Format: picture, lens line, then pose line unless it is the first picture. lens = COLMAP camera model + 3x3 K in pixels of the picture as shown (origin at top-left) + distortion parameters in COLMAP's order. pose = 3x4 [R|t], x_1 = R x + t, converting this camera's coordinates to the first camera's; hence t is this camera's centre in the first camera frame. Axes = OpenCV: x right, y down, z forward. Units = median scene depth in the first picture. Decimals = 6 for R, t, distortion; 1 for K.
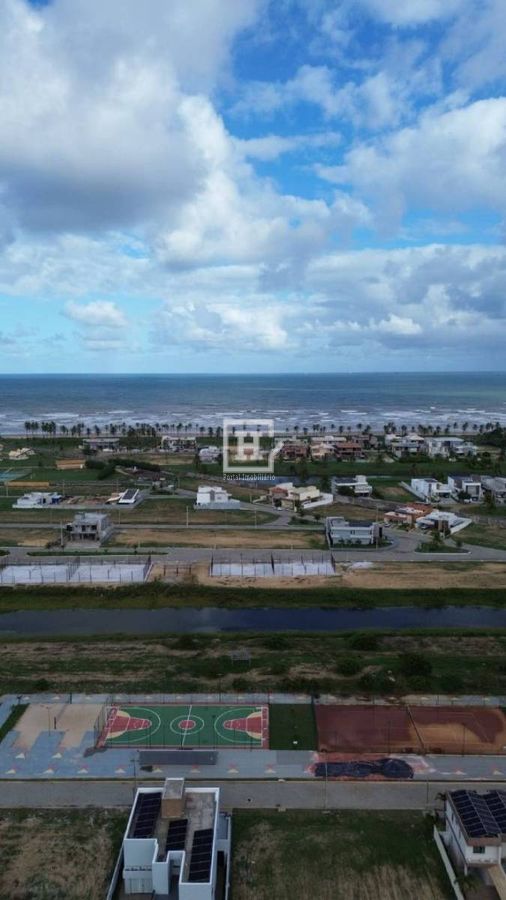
lens RADIAL K [[650.2, 0, 253.0], [0, 650.2, 450.0], [0, 0, 1]] dist [0.096369, -0.097594]
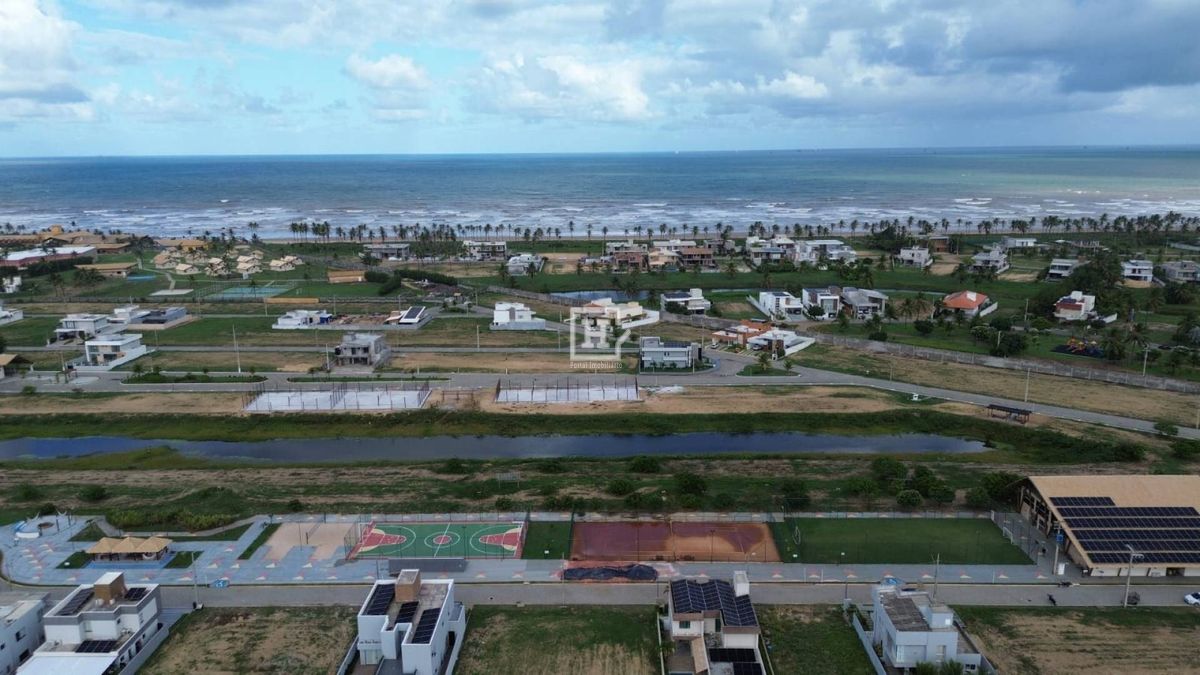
lens RADIAL K [[867.0, 0, 600.0], [0, 867.0, 337.5], [0, 0, 1]] dist [0.096369, -0.097594]
pose [[0.999961, -0.005297, -0.007128, 0.081966], [0.005930, 0.995751, 0.091901, -0.000654], [0.006611, -0.091939, 0.995743, -0.149485]]
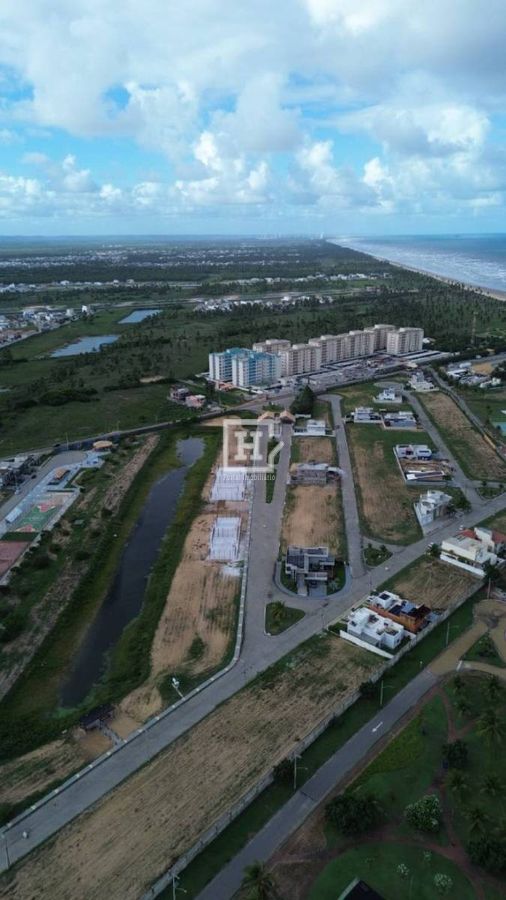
lens RADIAL K [[650.2, 0, 253.0], [0, 650.2, 450.0], [0, 0, 1]] dist [0.096369, -0.097594]
pose [[-0.068602, 0.326937, -0.942553, 1.225965], [-0.102927, 0.937418, 0.332647, -0.437545], [0.992320, 0.119835, -0.030658, 1.058476]]
